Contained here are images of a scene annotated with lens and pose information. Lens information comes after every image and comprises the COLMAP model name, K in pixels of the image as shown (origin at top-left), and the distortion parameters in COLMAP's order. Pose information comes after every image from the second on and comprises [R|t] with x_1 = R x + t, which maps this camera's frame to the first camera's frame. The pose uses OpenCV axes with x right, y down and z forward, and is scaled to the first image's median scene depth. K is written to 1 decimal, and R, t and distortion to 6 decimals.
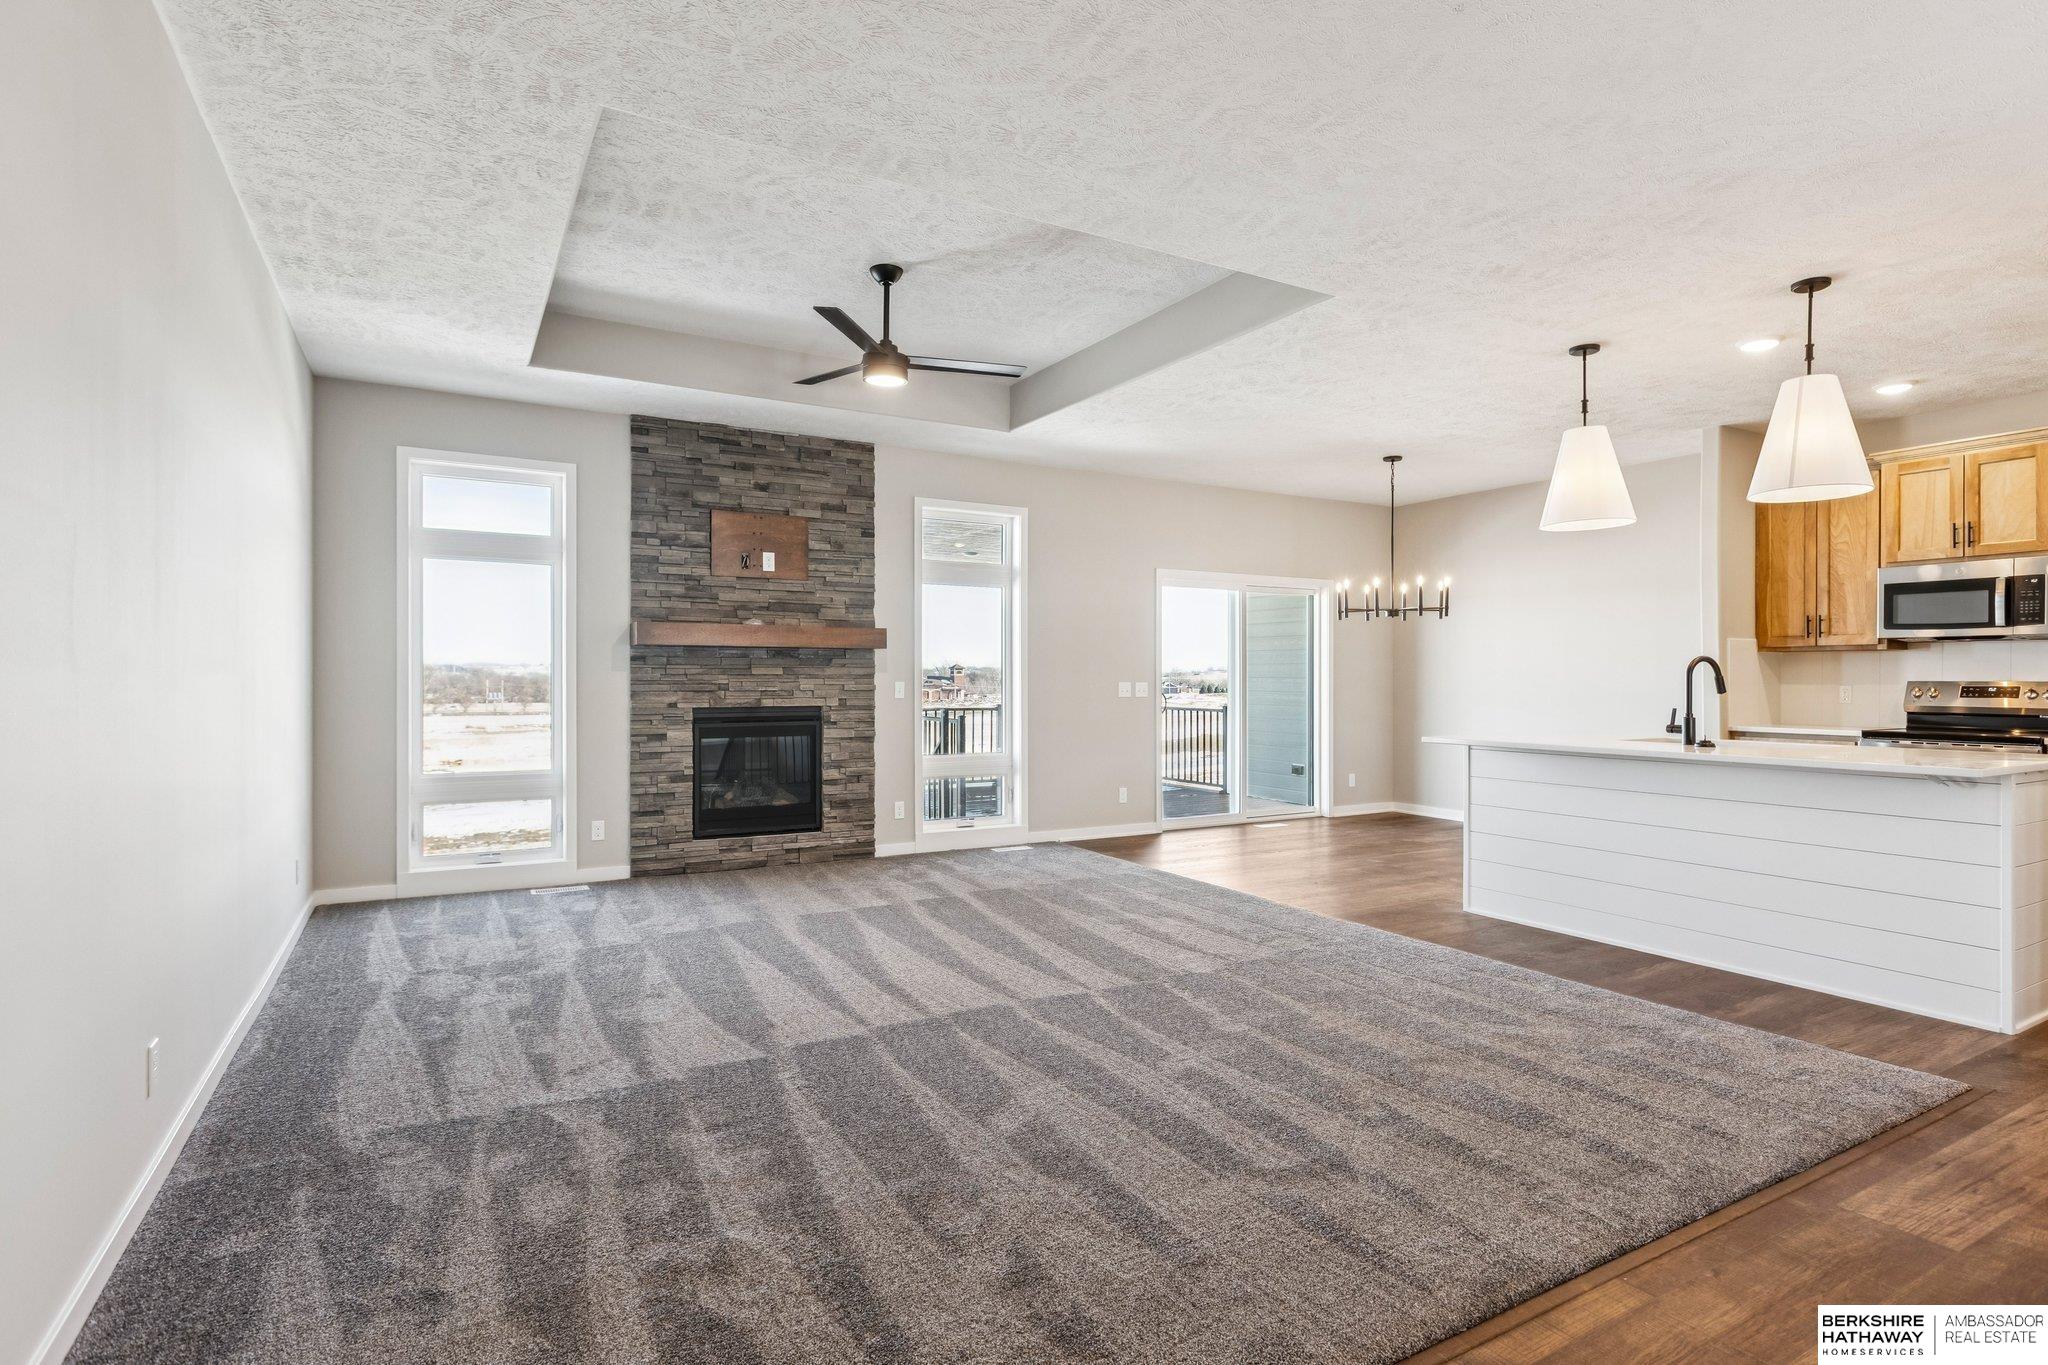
lens RADIAL K [[1030.6, 0, 1018.8], [0, 1030.6, 680.3], [0, 0, 1]] dist [-0.020310, -0.000227]
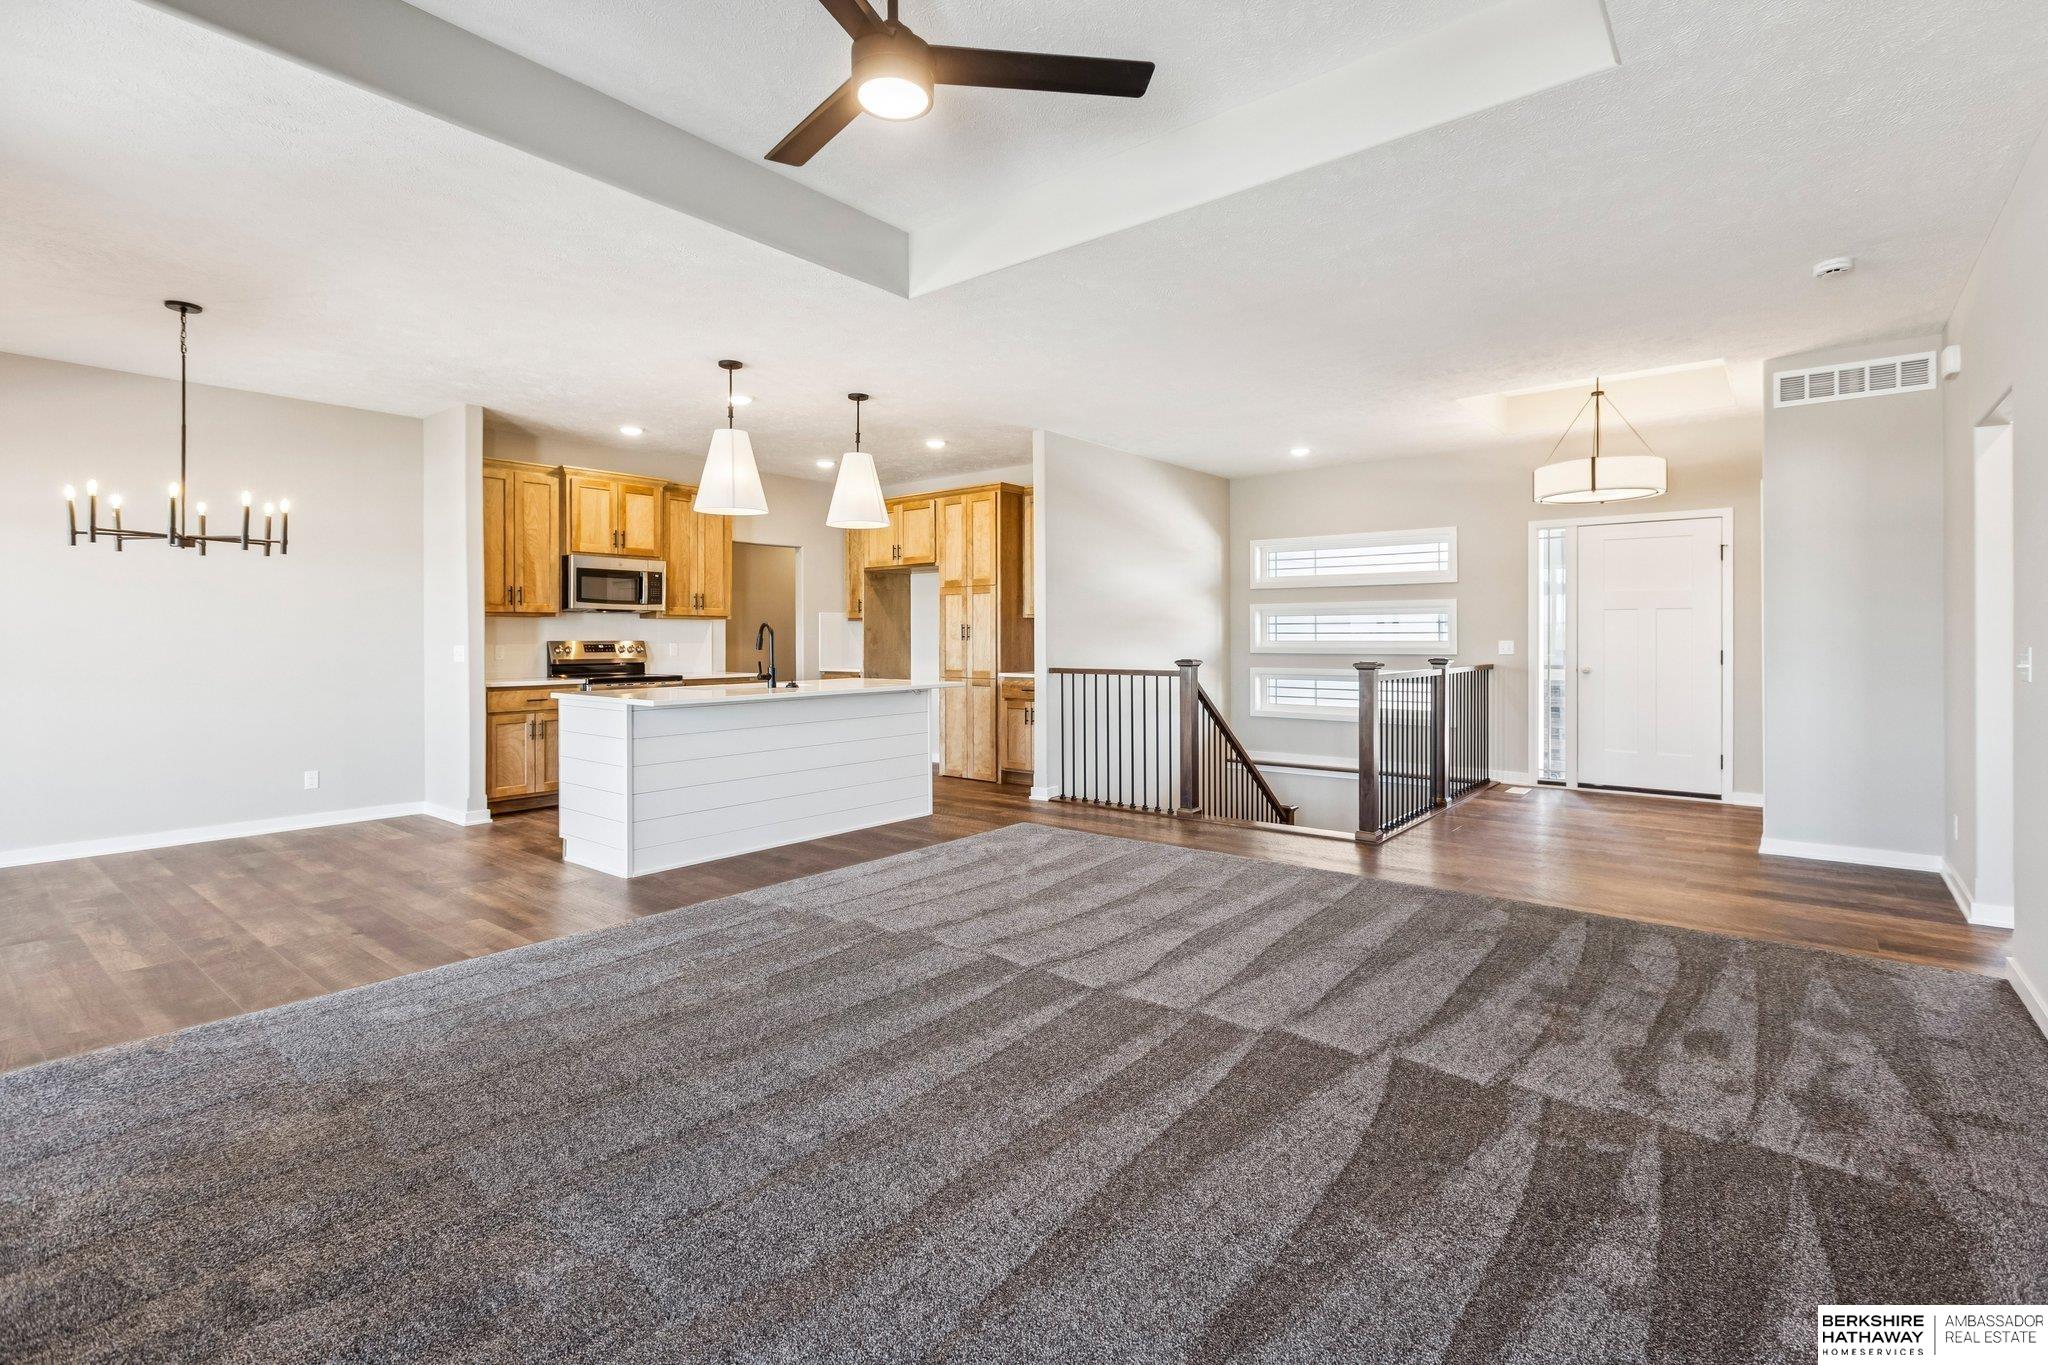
lens RADIAL K [[935.9, 0, 1045.3], [0, 935.9, 640.8], [0, 0, 1]] dist [0.000026, -0.000306]
pose [[-0.382868, -0.001057, 0.923802, -0.496625], [0.003435, 0.999991, 0.002568, -0.000354], [-0.923797, 0.004156, -0.382861, 0.892600]]
